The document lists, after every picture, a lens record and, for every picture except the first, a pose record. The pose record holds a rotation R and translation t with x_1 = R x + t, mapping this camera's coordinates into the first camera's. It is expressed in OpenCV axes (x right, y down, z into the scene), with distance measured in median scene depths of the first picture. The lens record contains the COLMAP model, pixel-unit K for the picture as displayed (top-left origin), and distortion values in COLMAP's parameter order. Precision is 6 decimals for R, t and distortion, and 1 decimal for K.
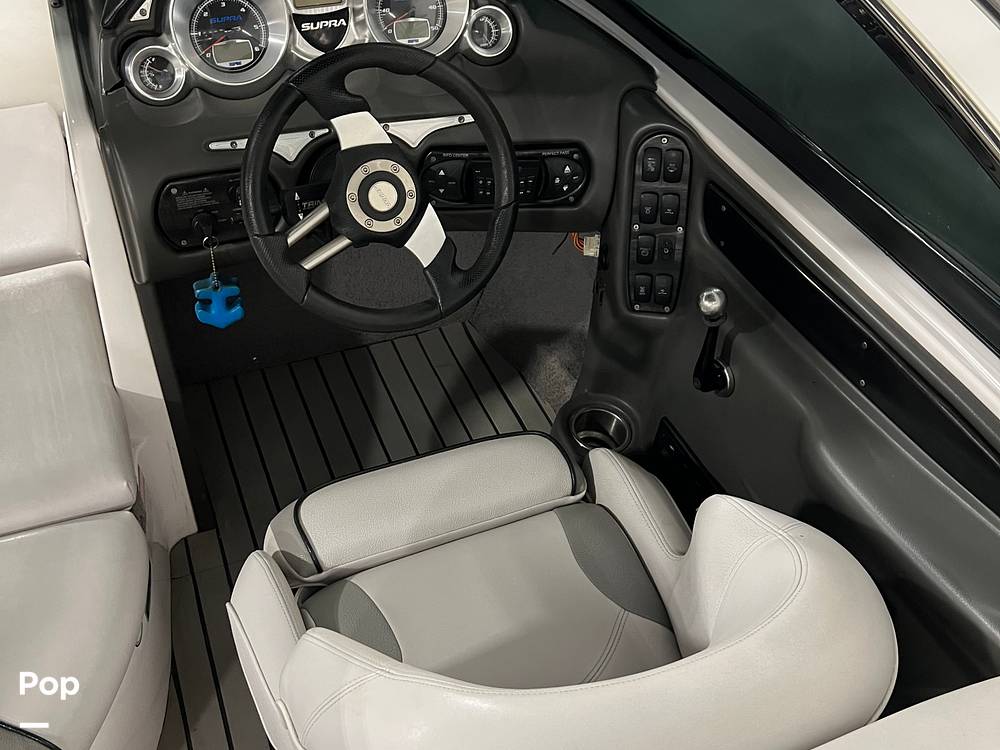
lens RADIAL K [[972.5, 0, 476.0], [0, 972.5, 392.3], [0, 0, 1]] dist [0.017720, -0.014256]
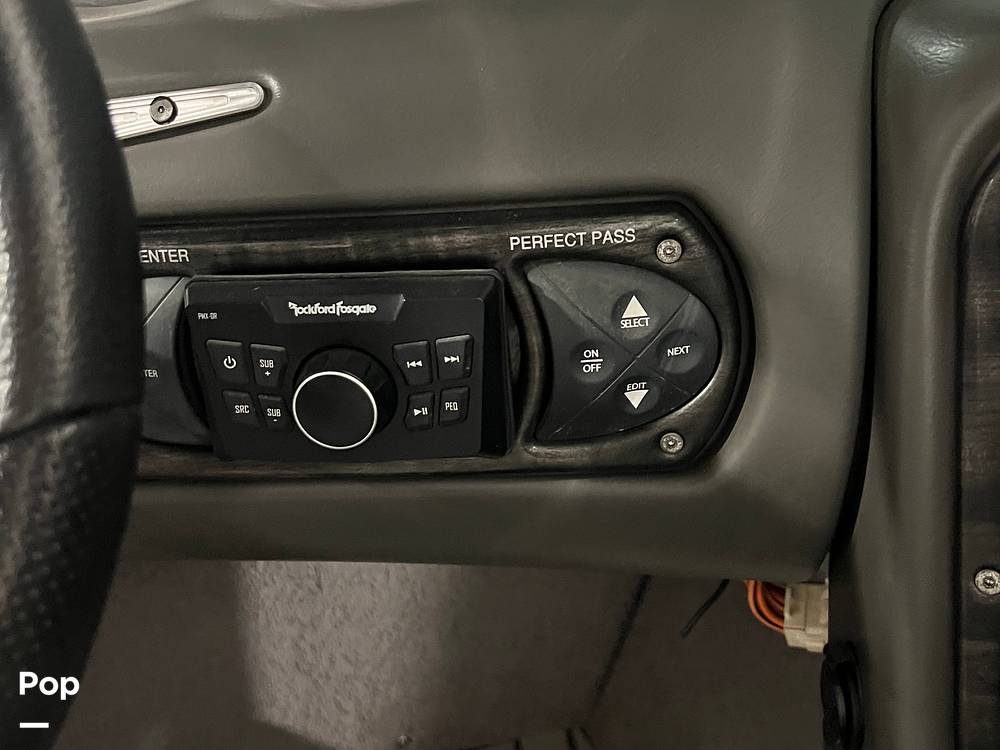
lens RADIAL K [[996.7, 0, 507.9], [0, 996.7, 390.9], [0, 0, 1]] dist [0.129269, -0.303506]
pose [[0.968583, -0.007342, -0.248580, 0.123861], [-0.062851, 0.959888, -0.273249, -0.148425], [0.240615, 0.280288, 0.929270, 0.791410]]
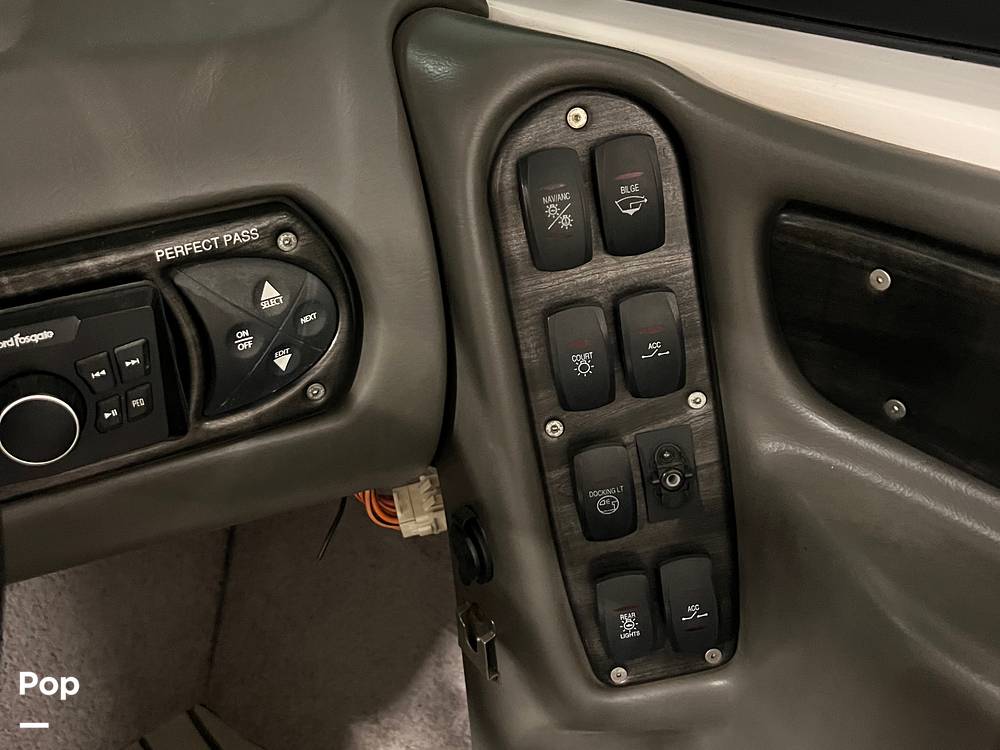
lens RADIAL K [[996.7, 0, 507.9], [0, 996.7, 390.9], [0, 0, 1]] dist [0.129269, -0.303506]
pose [[0.941106, -0.240015, 0.238145, 0.083554], [0.286327, 0.940339, -0.183790, -0.132225], [-0.179825, 0.241153, 0.953681, 0.727369]]
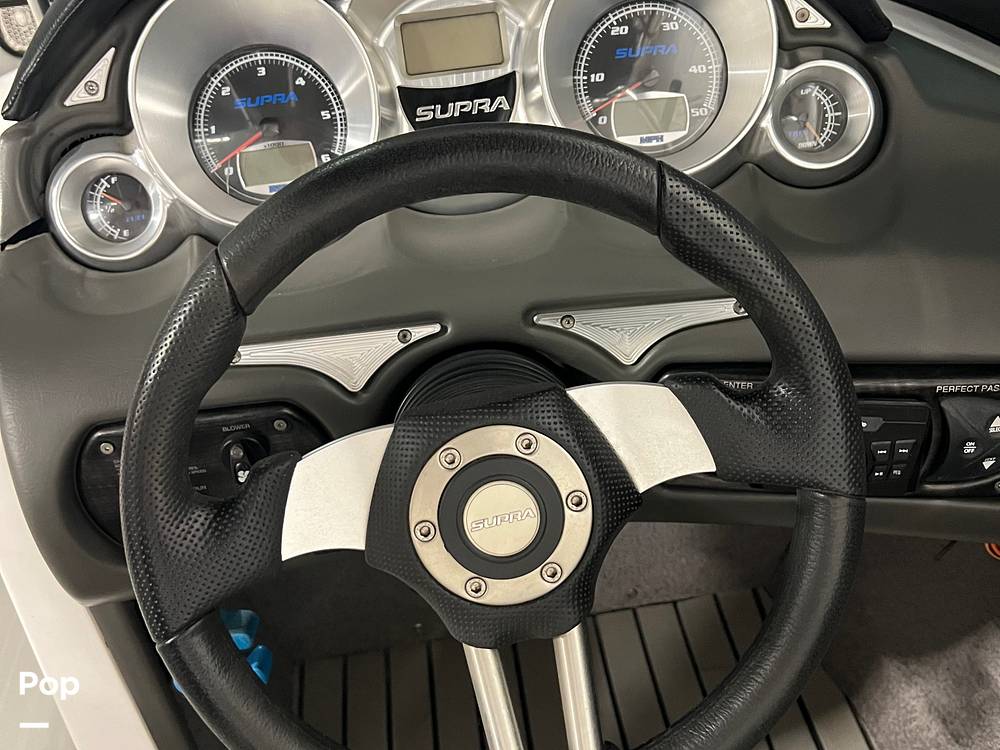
lens RADIAL K [[996.7, 0, 507.9], [0, 996.7, 390.9], [0, 0, 1]] dist [0.129269, -0.303506]
pose [[0.959531, 0.052093, -0.276743, 0.010878], [-0.084392, 0.990767, -0.106108, -0.181018], [0.268660, 0.125169, 0.955068, 0.529042]]
